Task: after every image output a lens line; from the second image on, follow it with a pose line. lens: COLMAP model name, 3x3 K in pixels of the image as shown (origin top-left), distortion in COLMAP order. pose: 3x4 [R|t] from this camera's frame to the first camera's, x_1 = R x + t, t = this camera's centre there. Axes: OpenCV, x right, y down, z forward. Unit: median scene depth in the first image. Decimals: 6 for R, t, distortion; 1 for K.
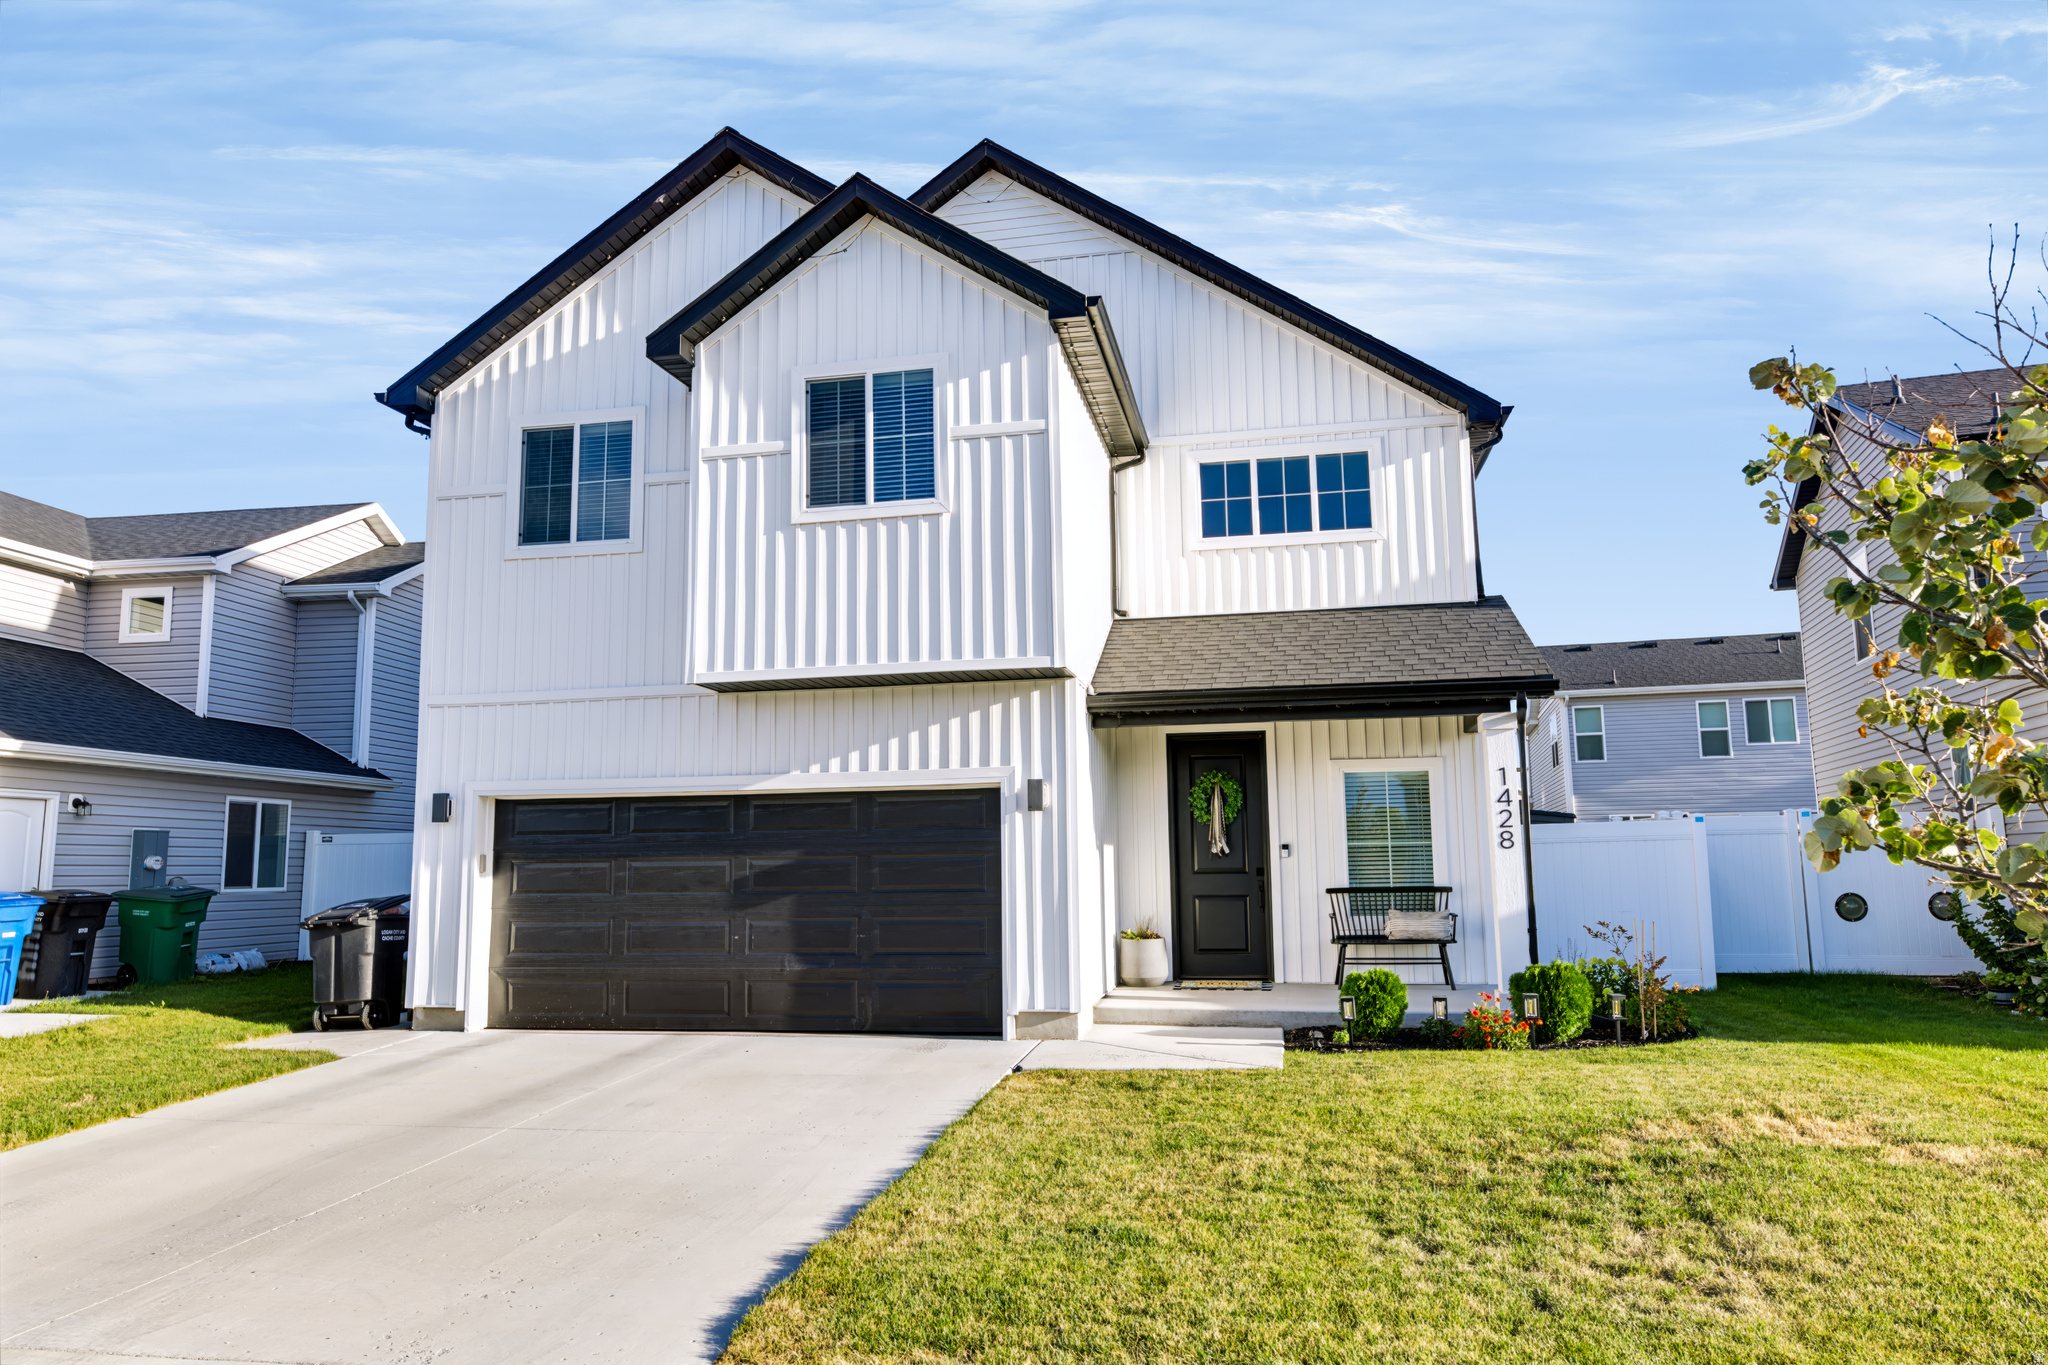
lens RADIAL K [[1342.9, 0, 1024.0], [0, 1342.9, 682.5], [0, 0, 1]] dist [0.001254, -0.006192]
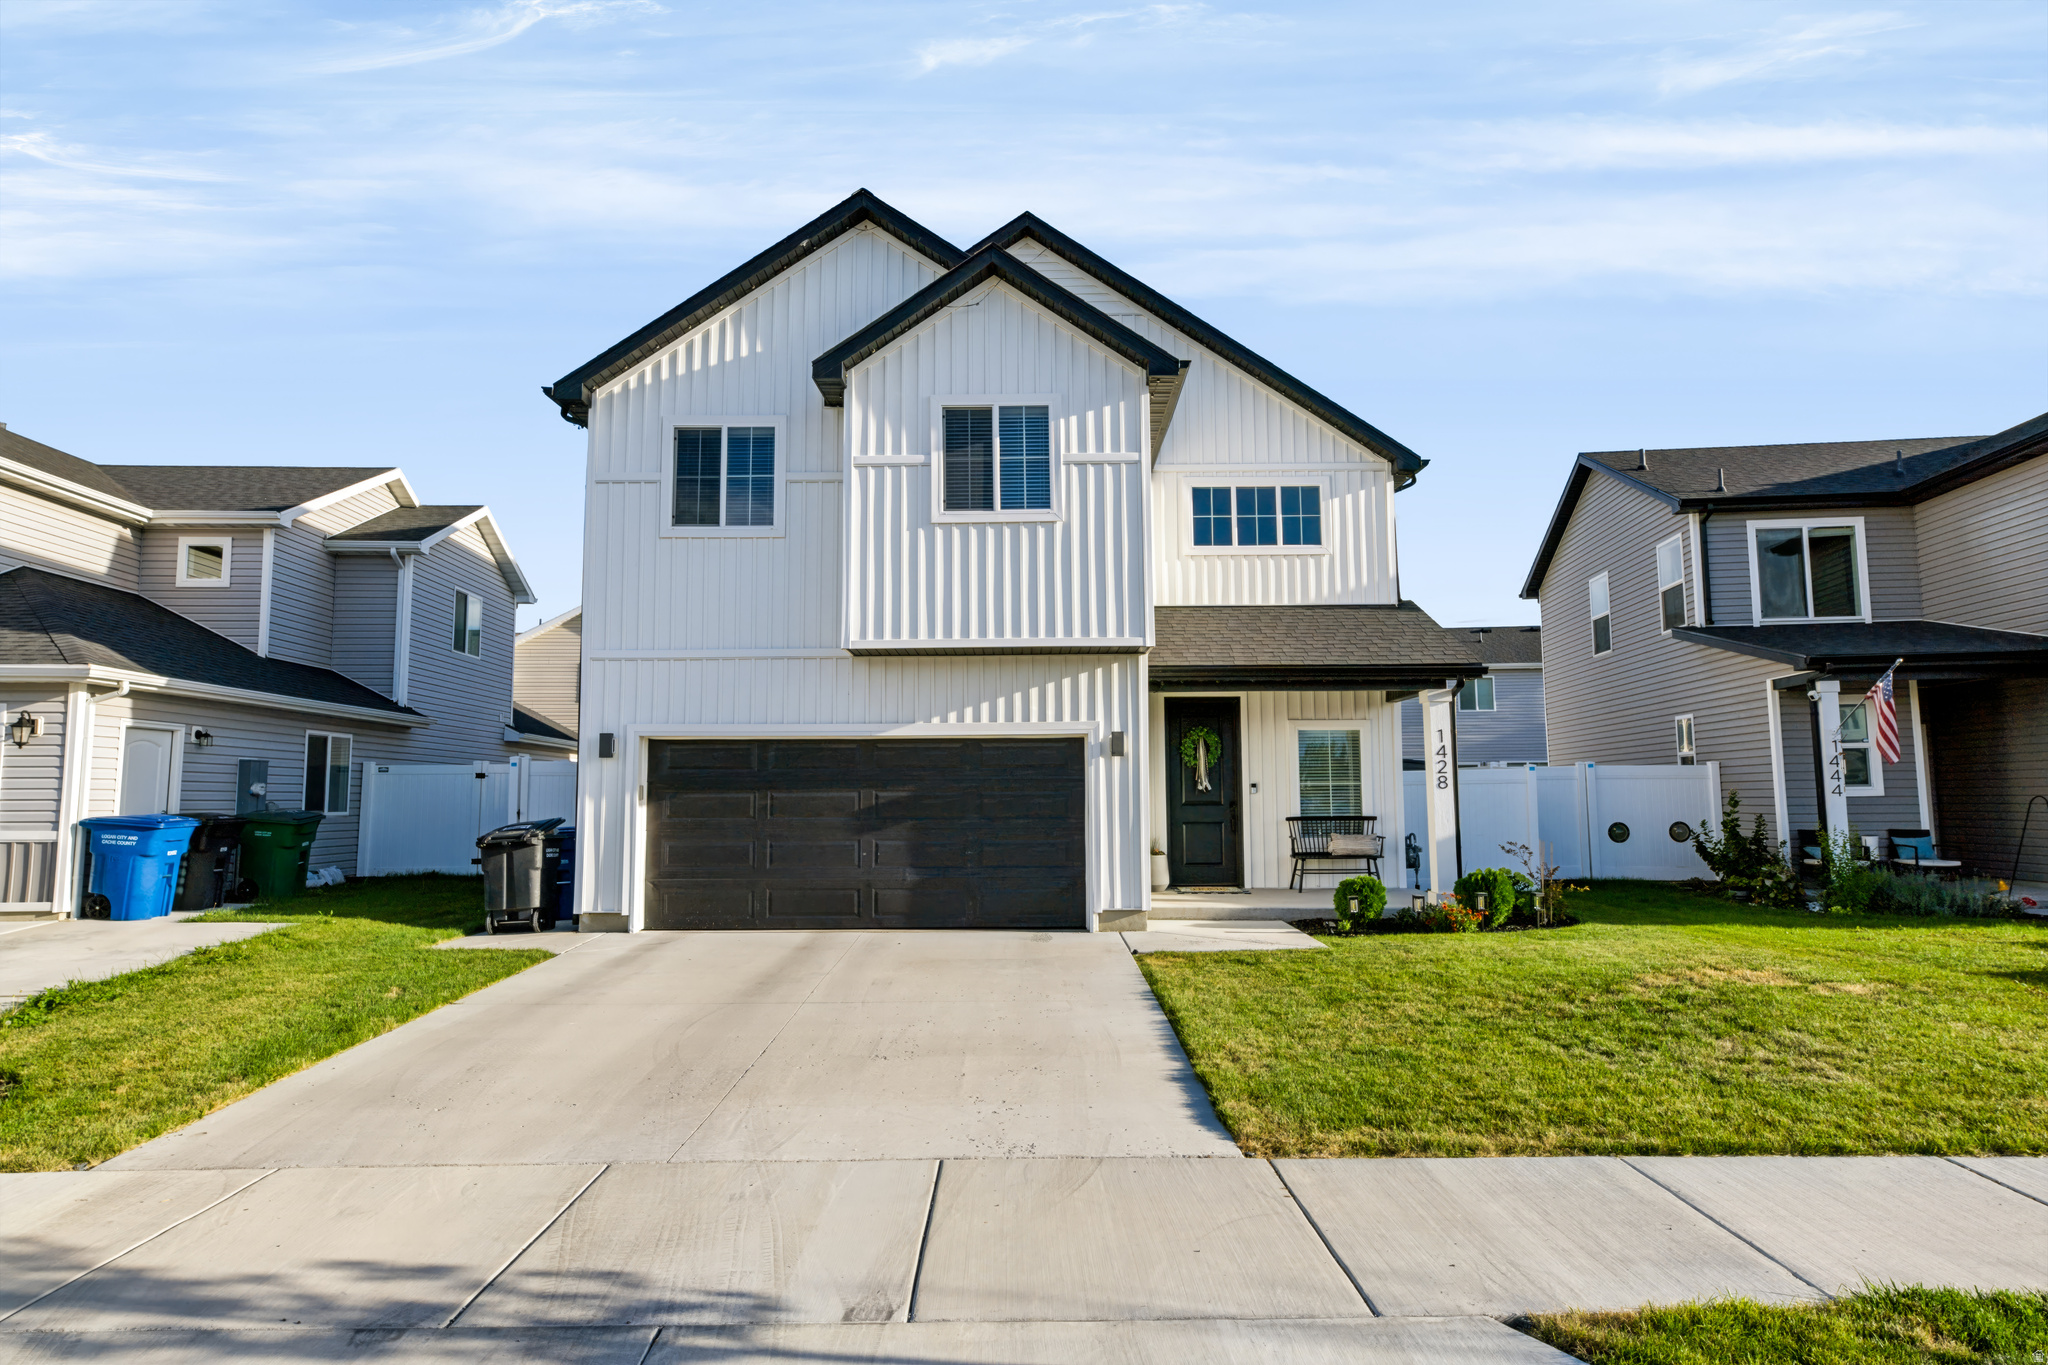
lens RADIAL K [[1139.2, 0, 1024.0], [0, 1139.2, 682.5], [0, 0, 1]] dist [-0.003597, 0.000512]
pose [[0.981564, 0.027324, 0.189168, -0.256513], [-0.033789, 0.998947, 0.031034, -0.005628], [-0.188121, -0.036854, 0.981454, -0.050543]]
